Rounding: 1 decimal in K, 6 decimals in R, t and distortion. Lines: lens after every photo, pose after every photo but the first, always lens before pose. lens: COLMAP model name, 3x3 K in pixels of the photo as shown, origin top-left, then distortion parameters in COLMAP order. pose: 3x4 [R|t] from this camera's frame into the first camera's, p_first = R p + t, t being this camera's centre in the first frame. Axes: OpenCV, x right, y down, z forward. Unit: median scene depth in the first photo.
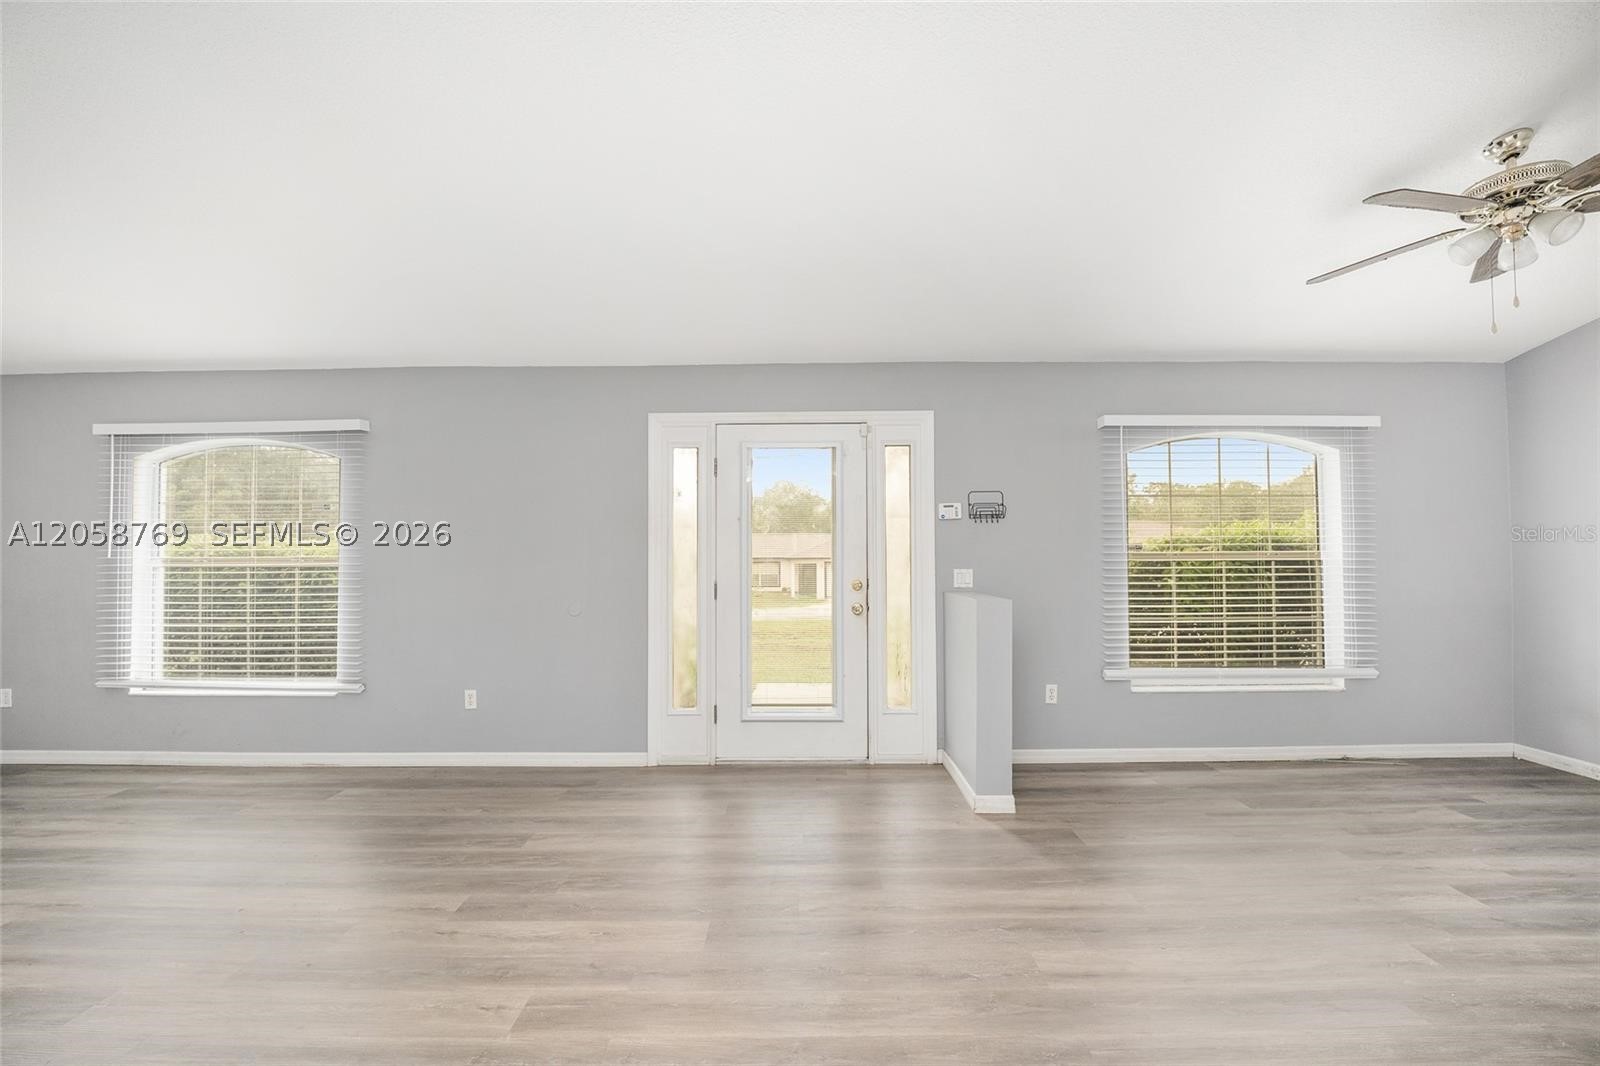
lens RADIAL K [[645.6, 0, 804.1], [0, 645.6, 543.0], [0, 0, 1]] dist [-0.023401, 0.001991]
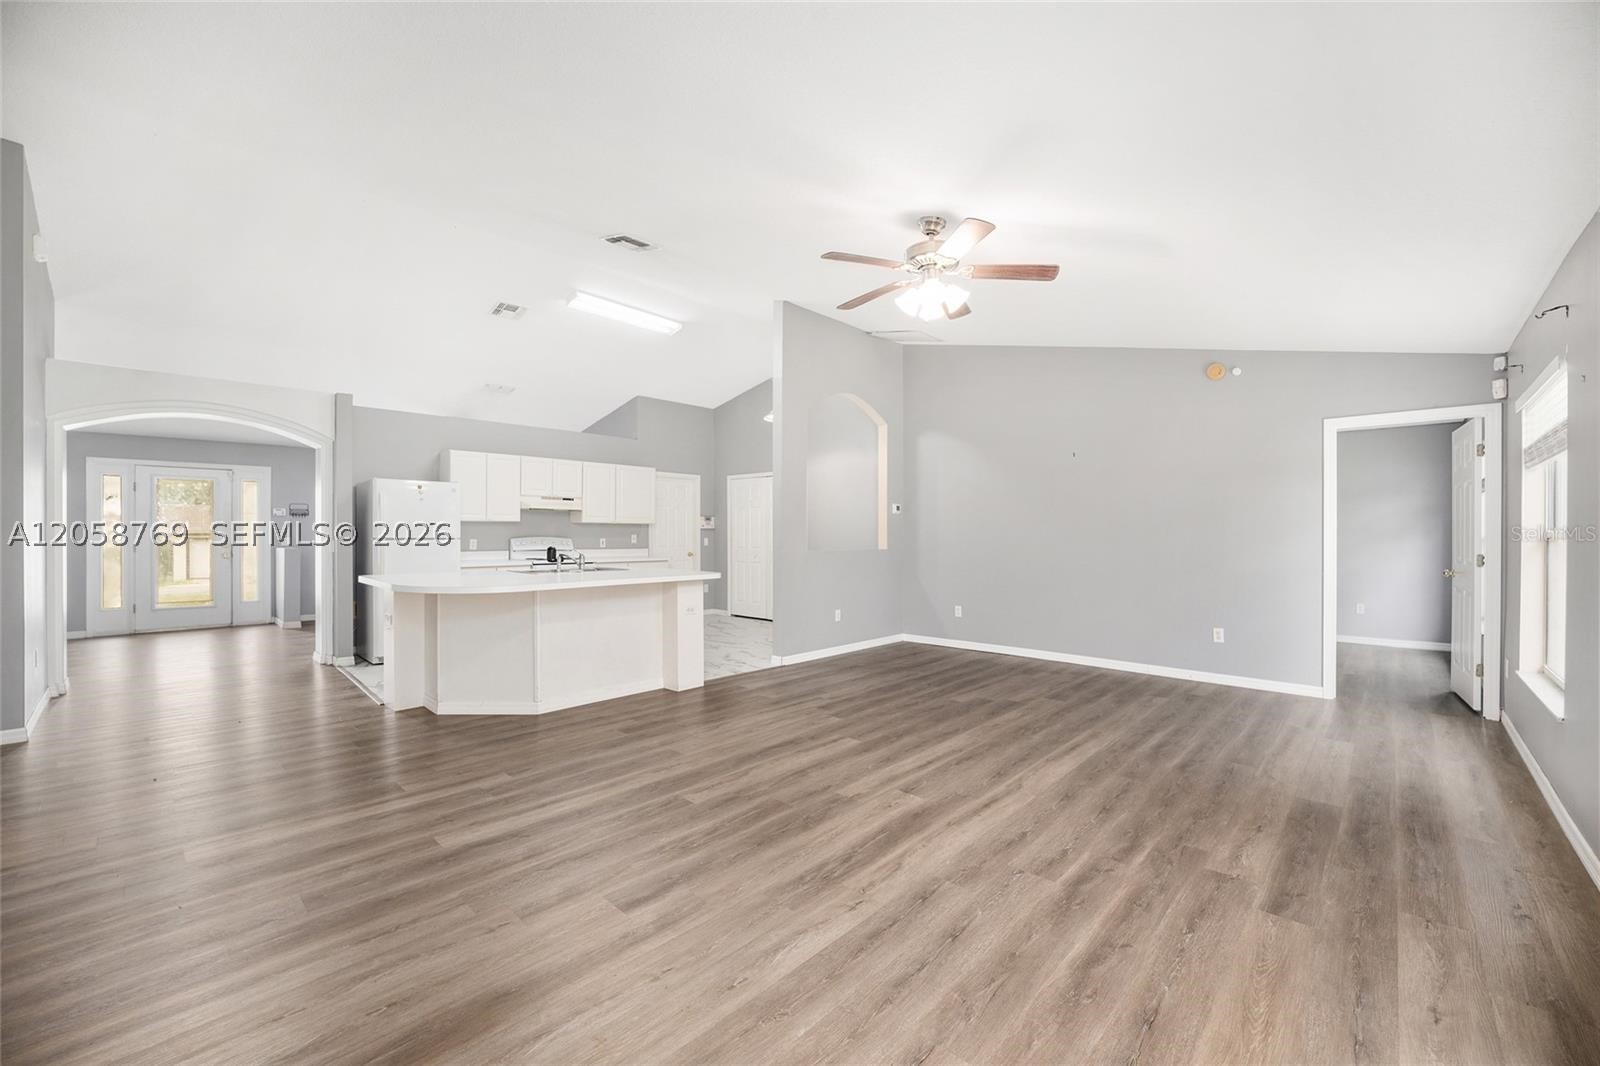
lens RADIAL K [[645.6, 0, 804.6], [0, 645.6, 535.8], [0, 0, 1]] dist [-0.023401, 0.001991]
pose [[0.689713, 0.004465, 0.724069, -0.121660], [-0.024296, 0.999561, 0.016980, -0.049347], [-0.723675, -0.029303, 0.689518, -1.918720]]
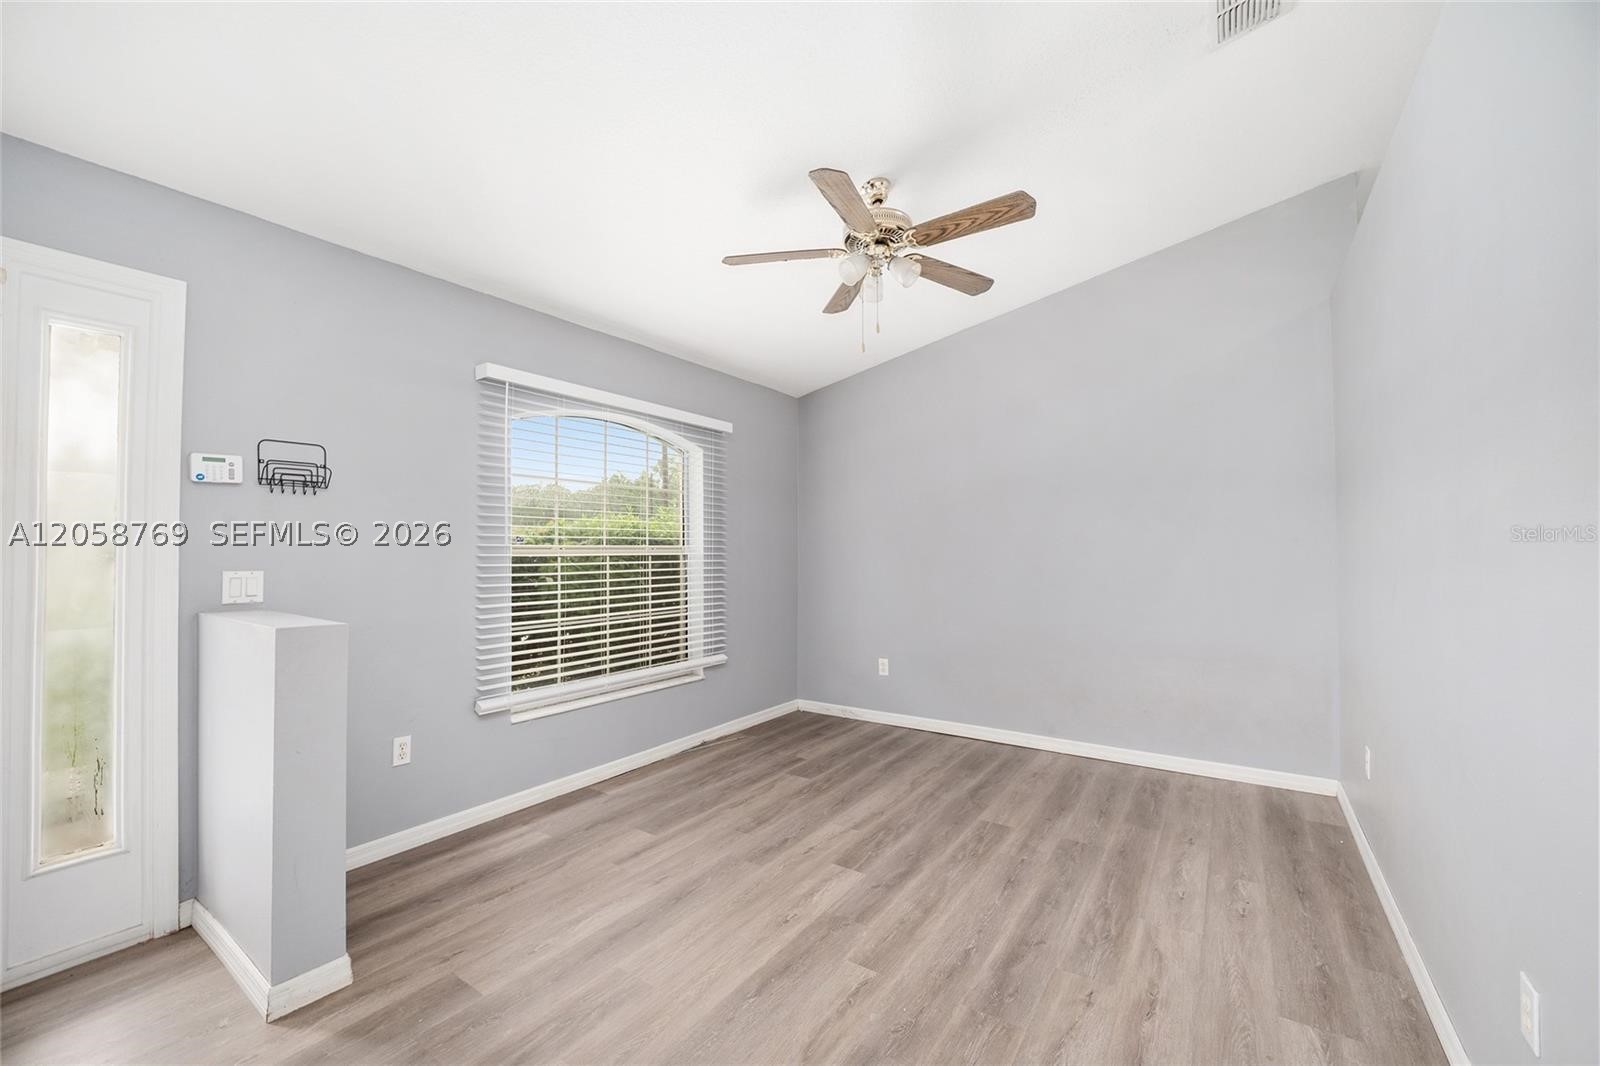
lens RADIAL K [[645.6, 0, 803.1], [0, 645.6, 537.3], [0, 0, 1]] dist [-0.023401, 0.001991]
pose [[0.564807, 0.018791, 0.825009, 0.063183], [-0.018117, 0.999782, -0.010369, 0.006419], [-0.825024, -0.009090, 0.565025, 0.277836]]
